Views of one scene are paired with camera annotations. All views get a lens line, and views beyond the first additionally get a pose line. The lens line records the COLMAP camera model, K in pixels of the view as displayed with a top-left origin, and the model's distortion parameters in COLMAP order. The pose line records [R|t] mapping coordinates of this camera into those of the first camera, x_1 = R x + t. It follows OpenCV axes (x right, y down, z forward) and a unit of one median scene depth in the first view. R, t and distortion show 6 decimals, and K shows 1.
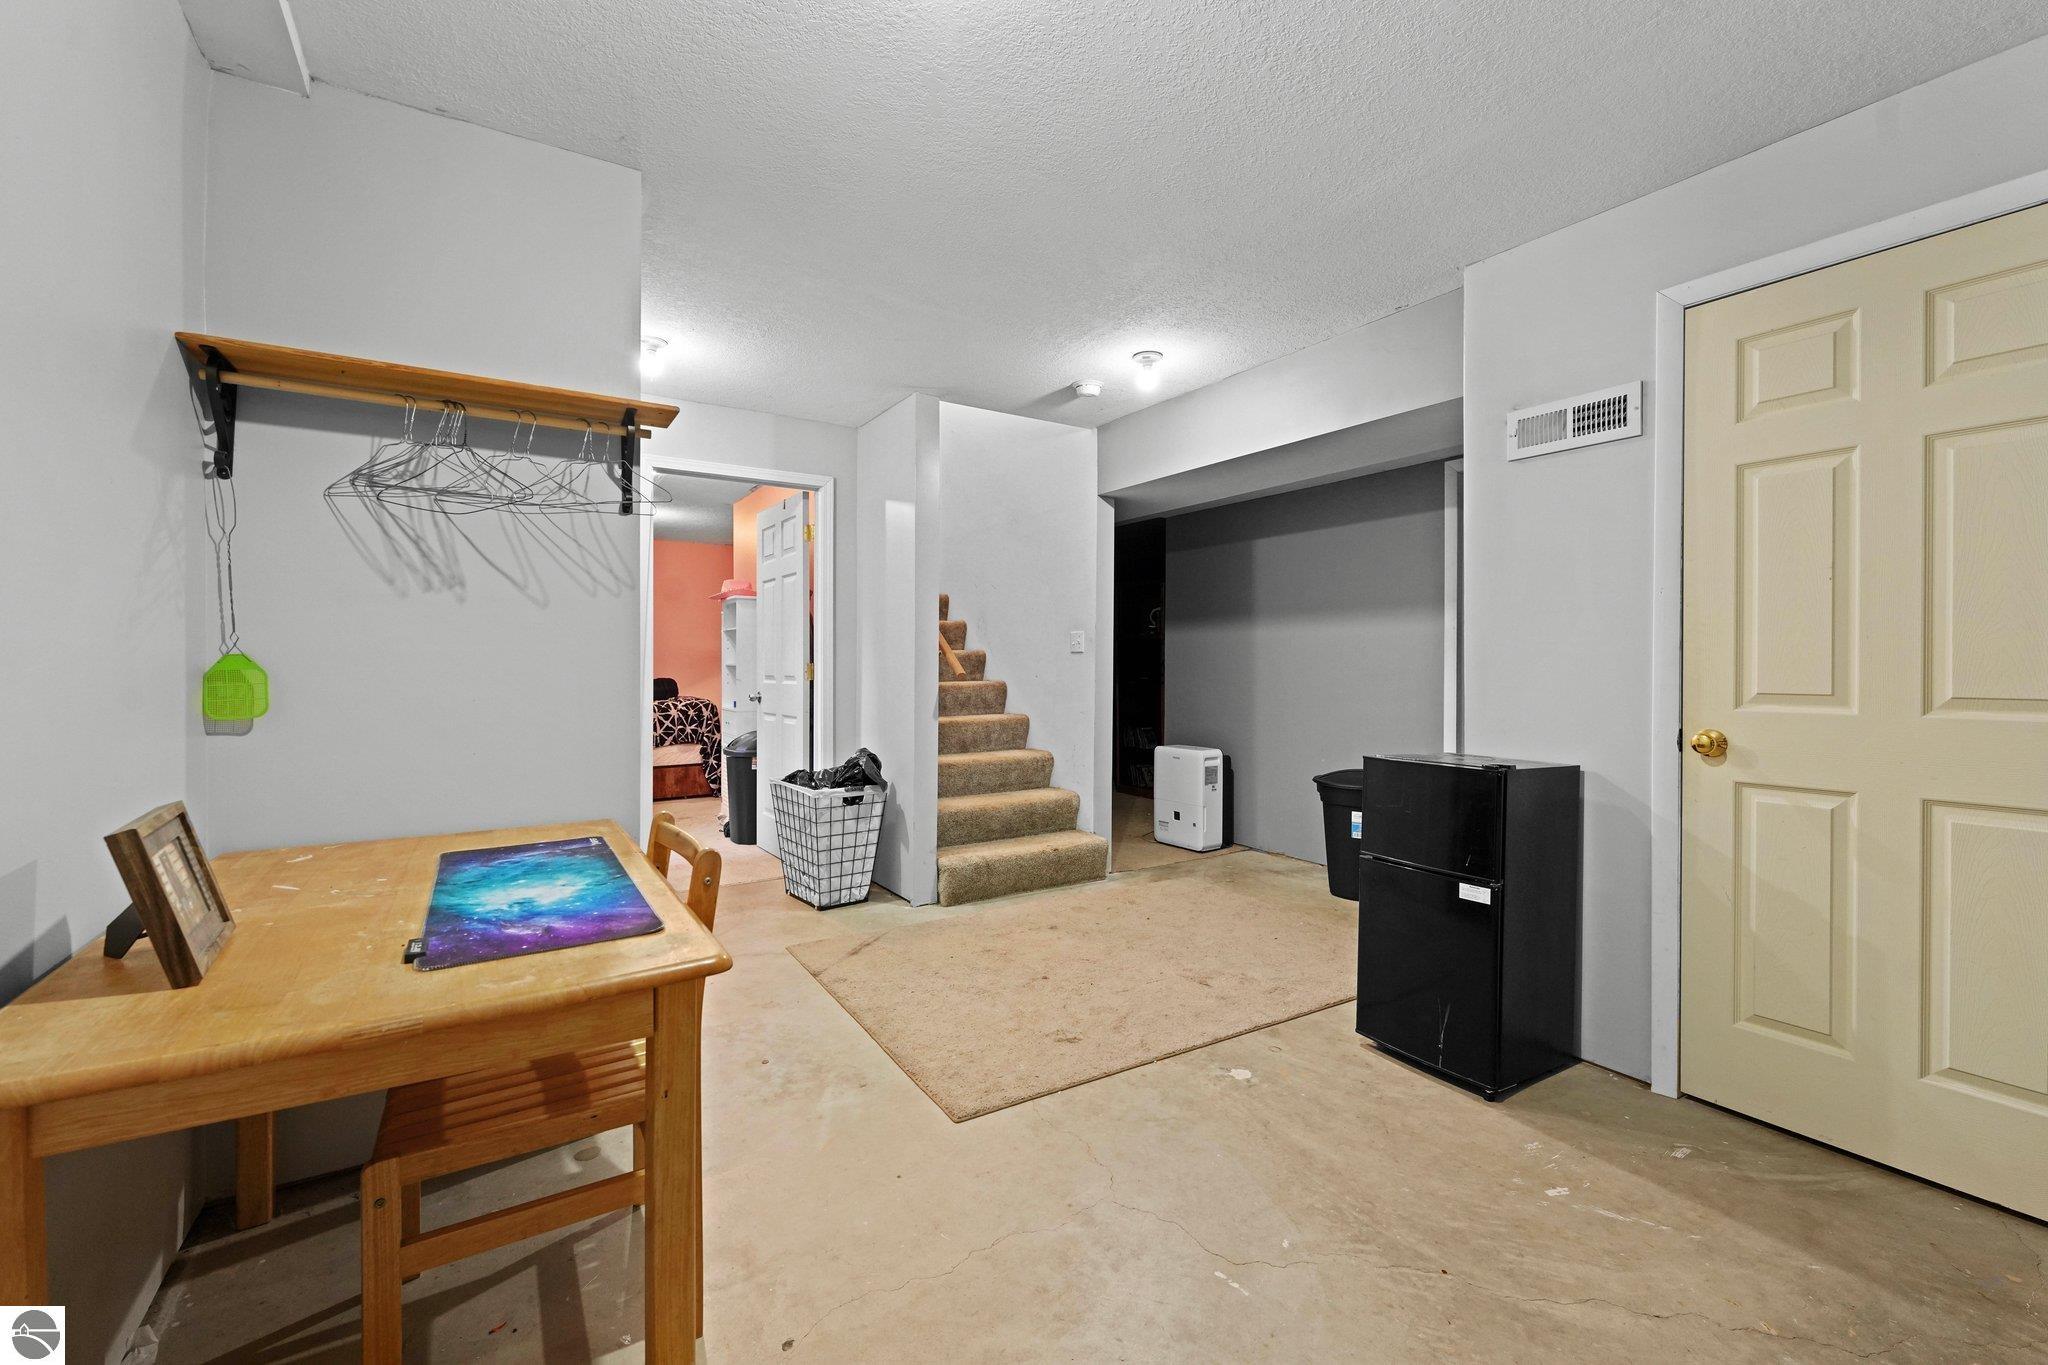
lens RADIAL K [[862.8, 0, 1025.3], [0, 862.8, 677.2], [0, 0, 1]] dist [0.000681, -0.000191]
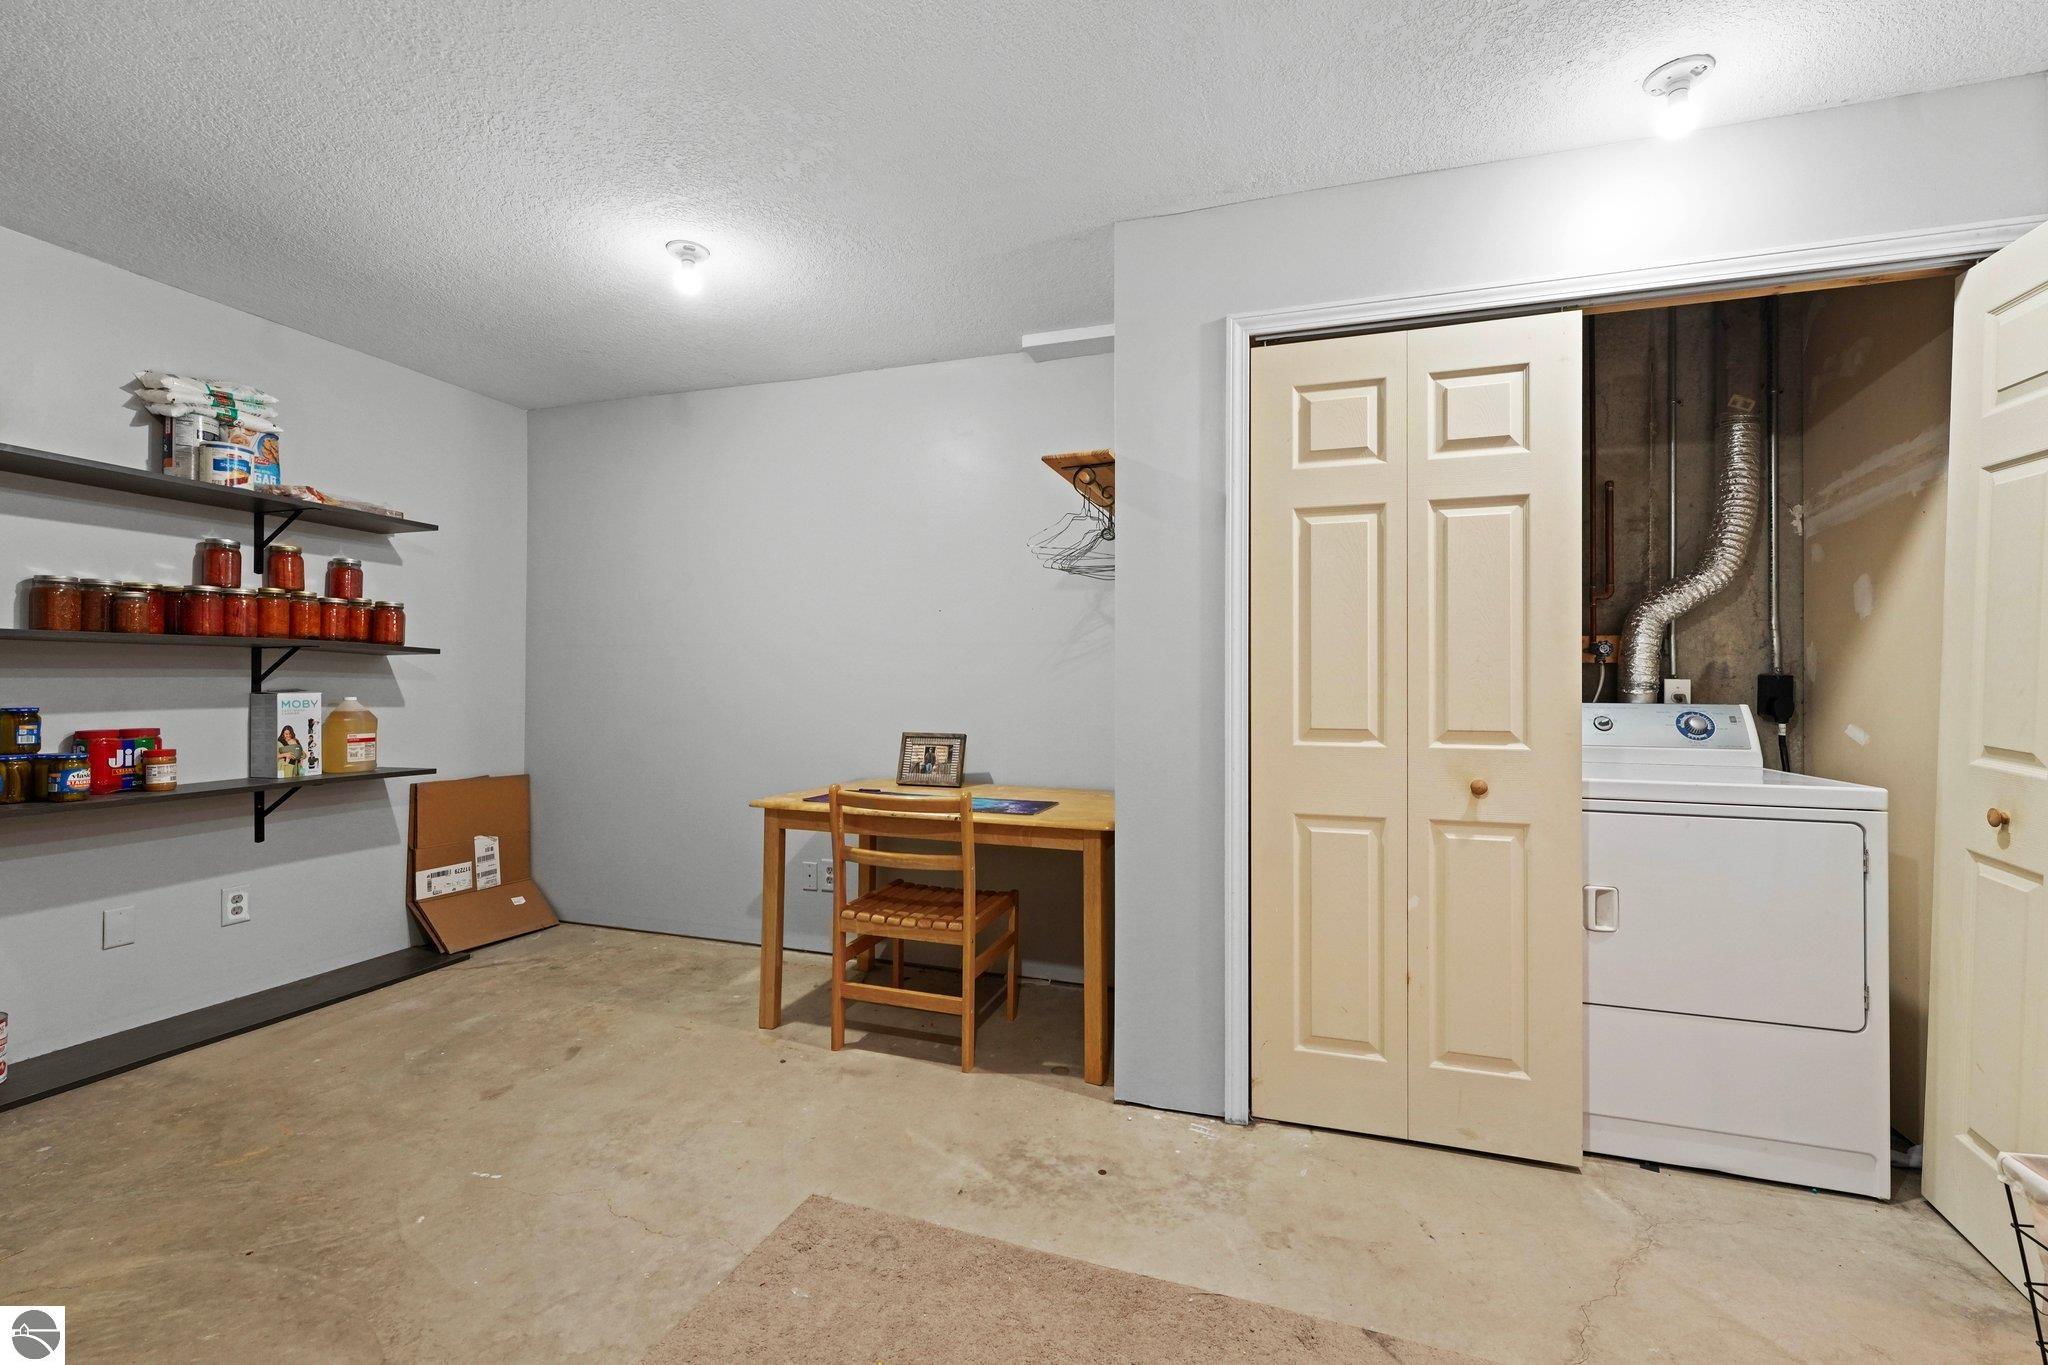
lens RADIAL K [[862.8, 0, 1025.3], [0, 862.8, 677.2], [0, 0, 1]] dist [0.000681, -0.000191]
pose [[-0.775346, -0.012754, -0.631407, 0.228871], [-0.019891, 0.999793, 0.004231, -0.021611], [0.631223, 0.015840, -0.775440, 1.298793]]
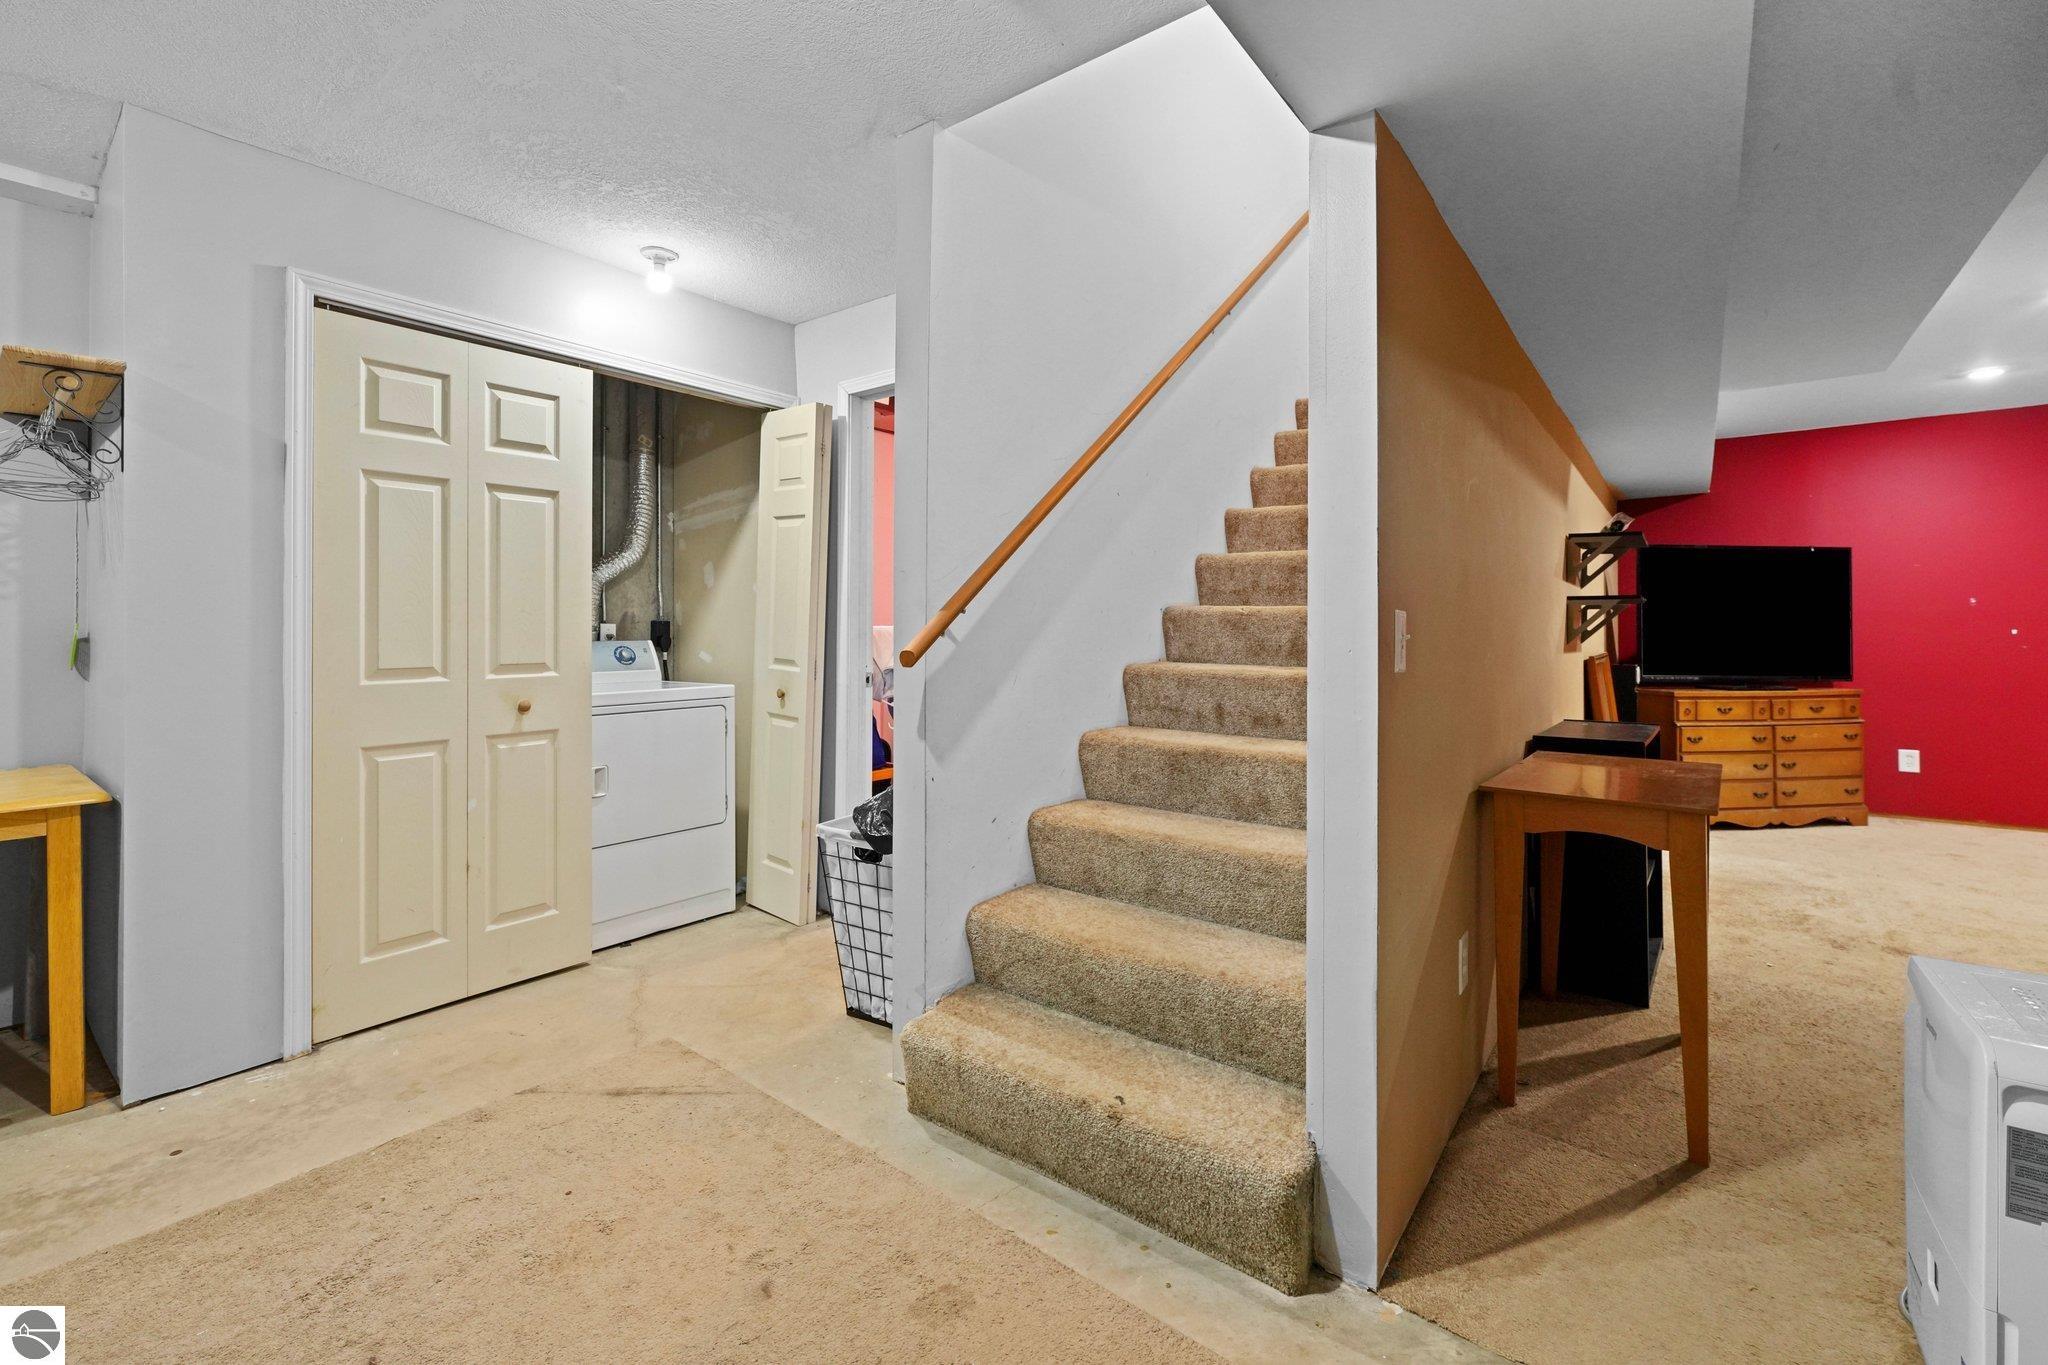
lens RADIAL K [[866.2, 0, 1022.6], [0, 866.2, 625.5], [0, 0, 1]] dist [-0.000539, -0.000098]
pose [[0.327589, -0.007007, -0.944794, 0.554770], [-0.013745, 0.999831, -0.012181, -0.019403], [0.944720, 0.016977, 0.327437, 1.190833]]
